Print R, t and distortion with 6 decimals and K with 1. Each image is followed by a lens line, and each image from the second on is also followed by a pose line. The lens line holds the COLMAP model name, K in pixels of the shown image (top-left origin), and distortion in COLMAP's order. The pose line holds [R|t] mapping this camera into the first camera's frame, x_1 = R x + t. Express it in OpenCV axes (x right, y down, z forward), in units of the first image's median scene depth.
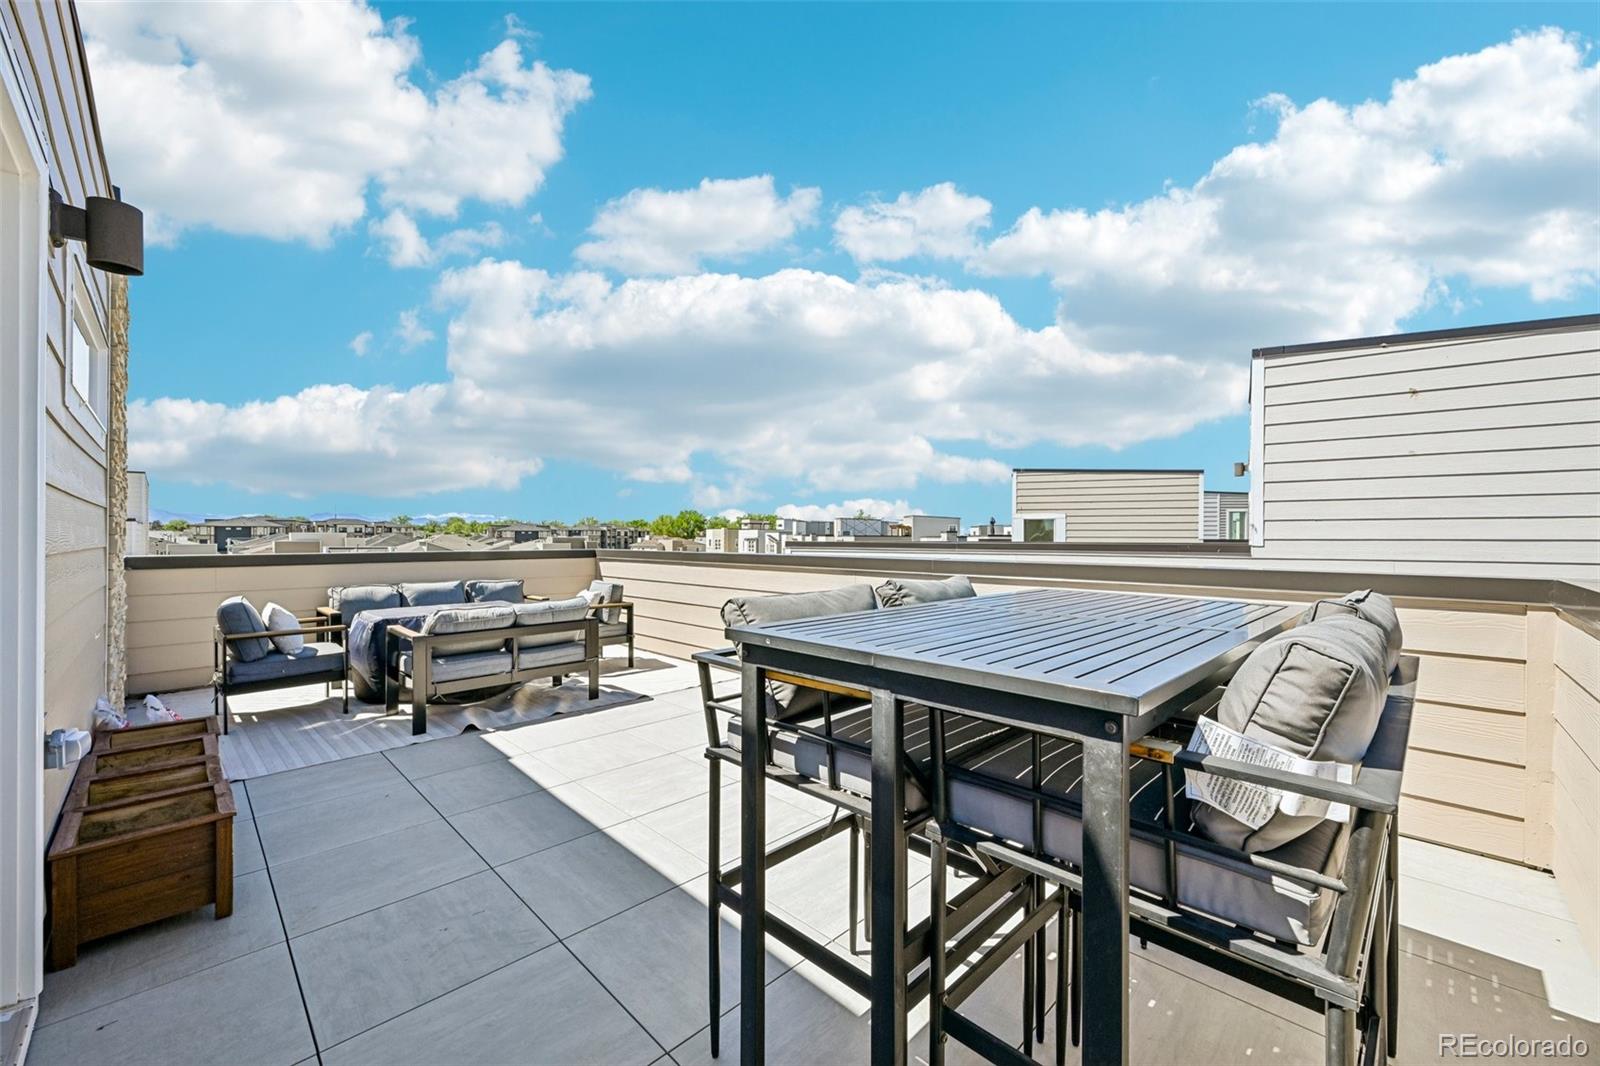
lens RADIAL K [[623.8, 0, 806.6], [0, 623.8, 539.6], [0, 0, 1]] dist [-0.000559, -0.000010]
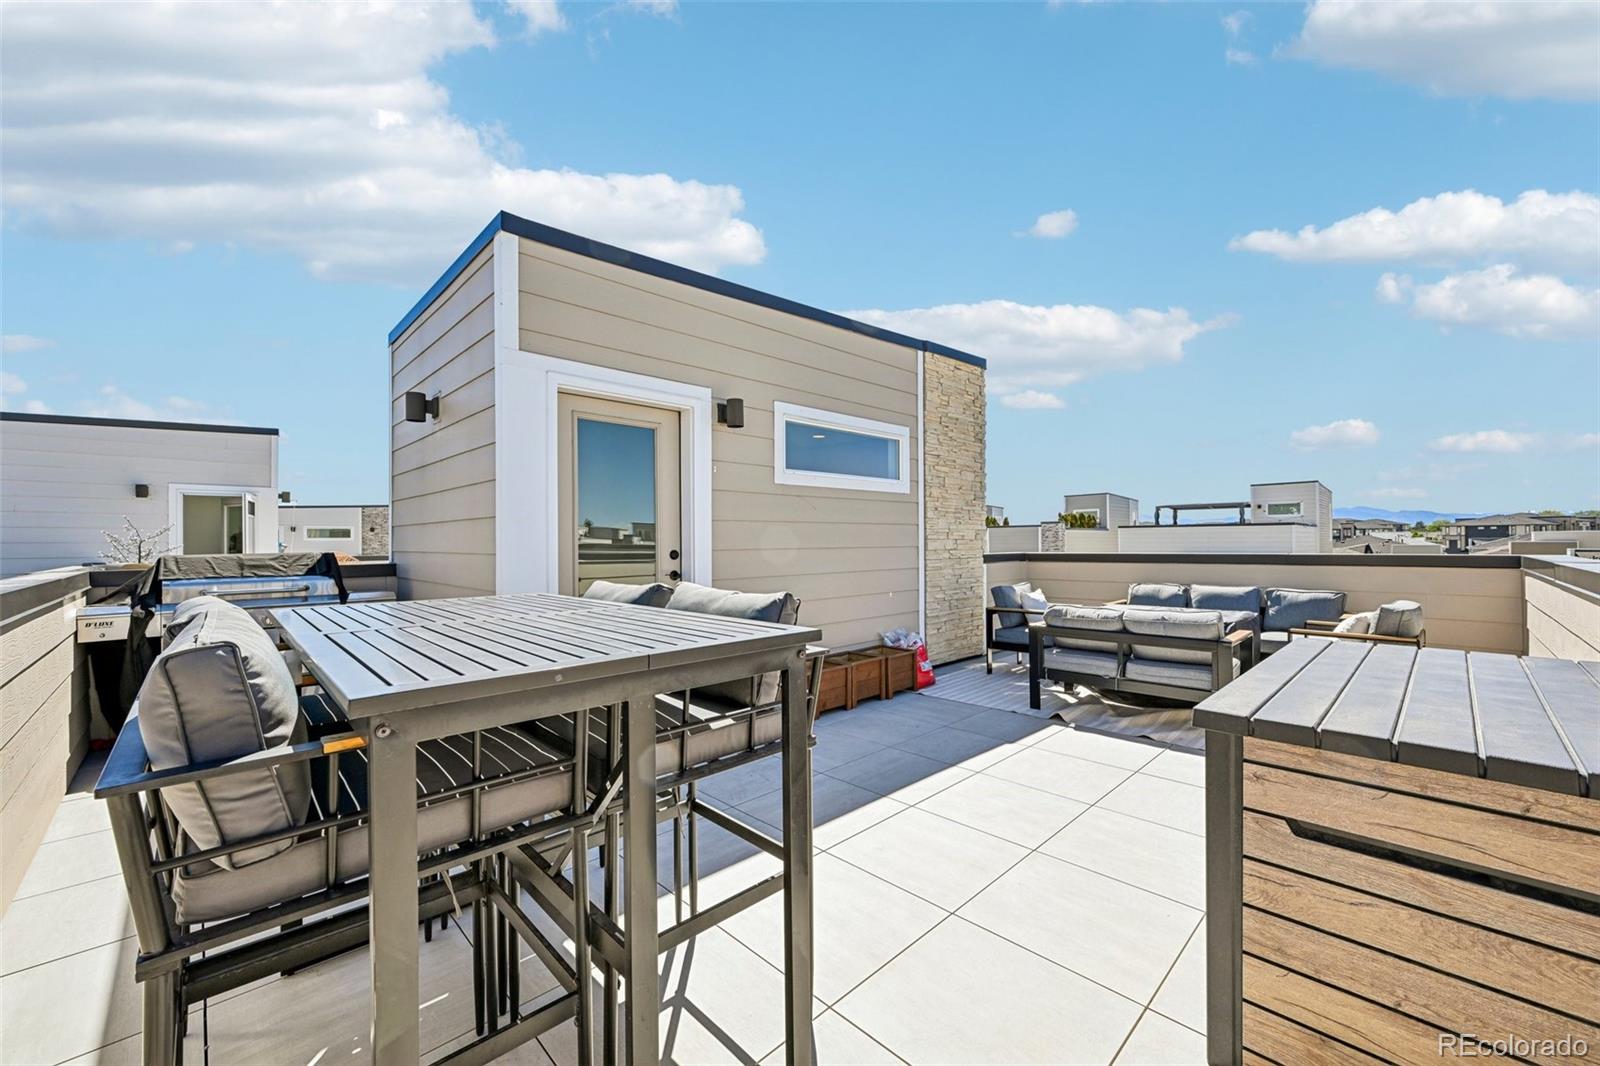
lens RADIAL K [[623.8, 0, 806.6], [0, 623.8, 539.6], [0, 0, 1]] dist [-0.000559, -0.000010]
pose [[-0.015631, -0.006535, -0.999856, 0.541443], [0.005524, 0.999963, -0.006622, 0.001431], [0.999863, -0.005627, -0.015595, 0.582359]]
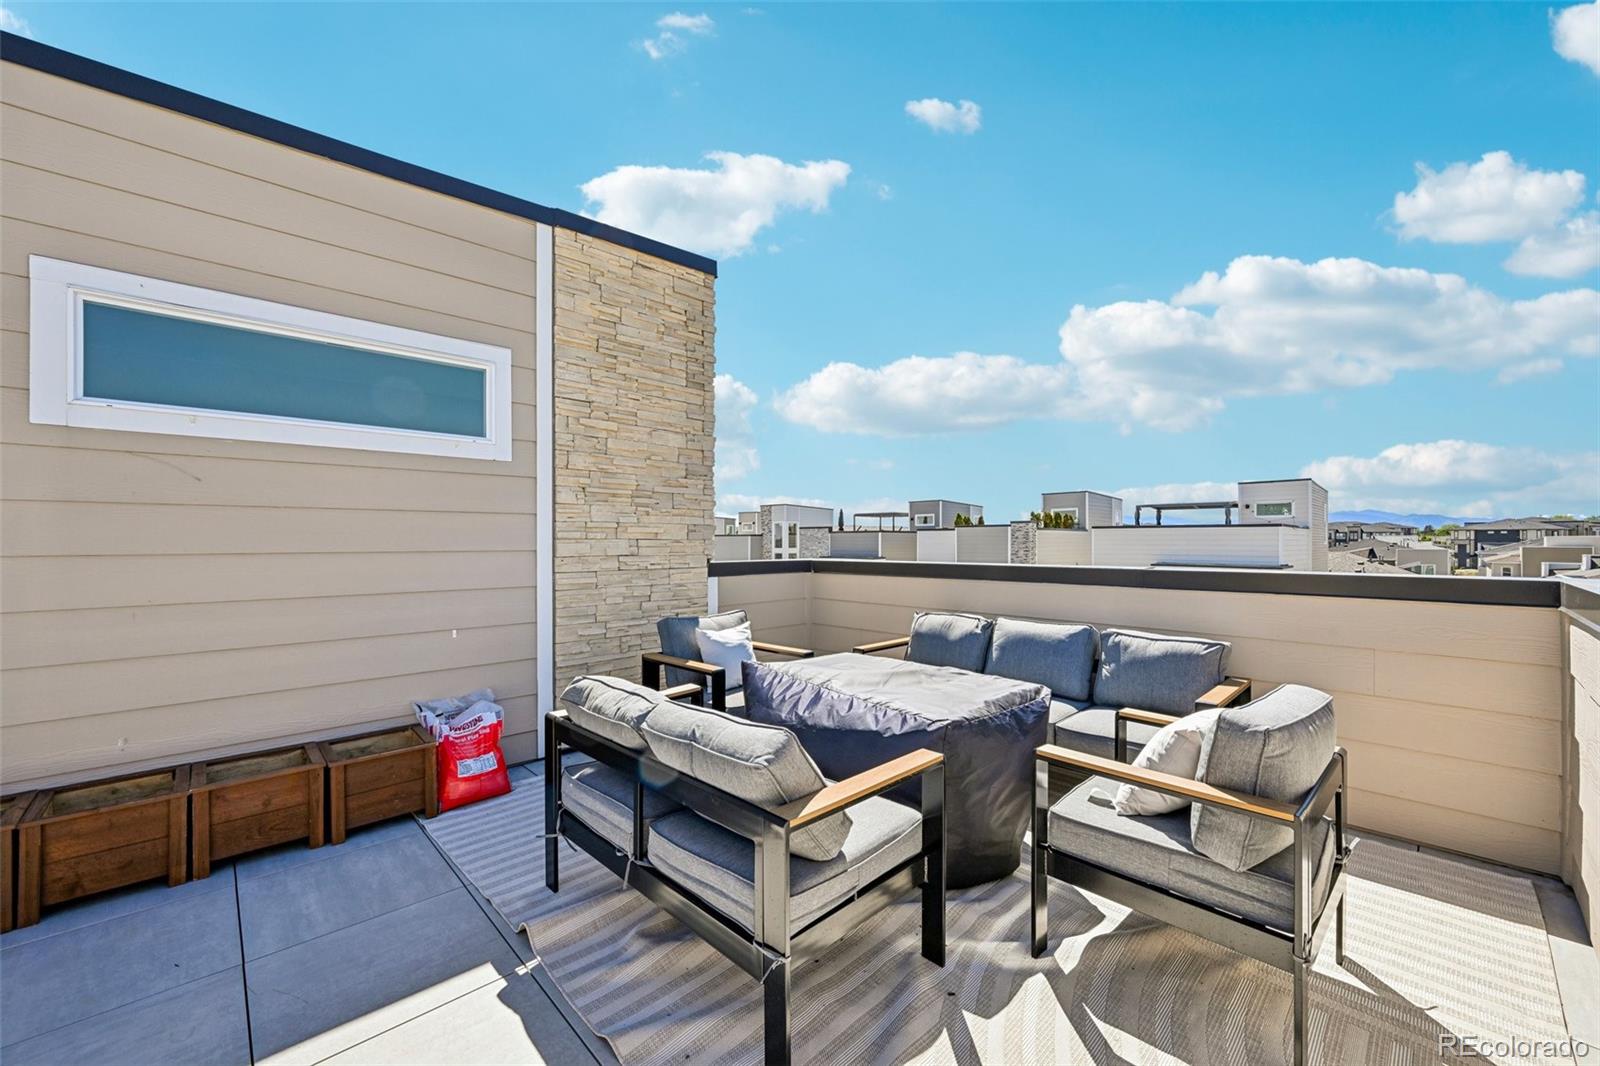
lens RADIAL K [[623.8, 0, 806.6], [0, 623.8, 539.6], [0, 0, 1]] dist [-0.000559, -0.000010]
pose [[-0.022963, -0.004971, -0.999724, -0.056584], [-0.002736, 0.999984, -0.004910, -0.002727], [0.999733, 0.002623, -0.022976, 1.220993]]
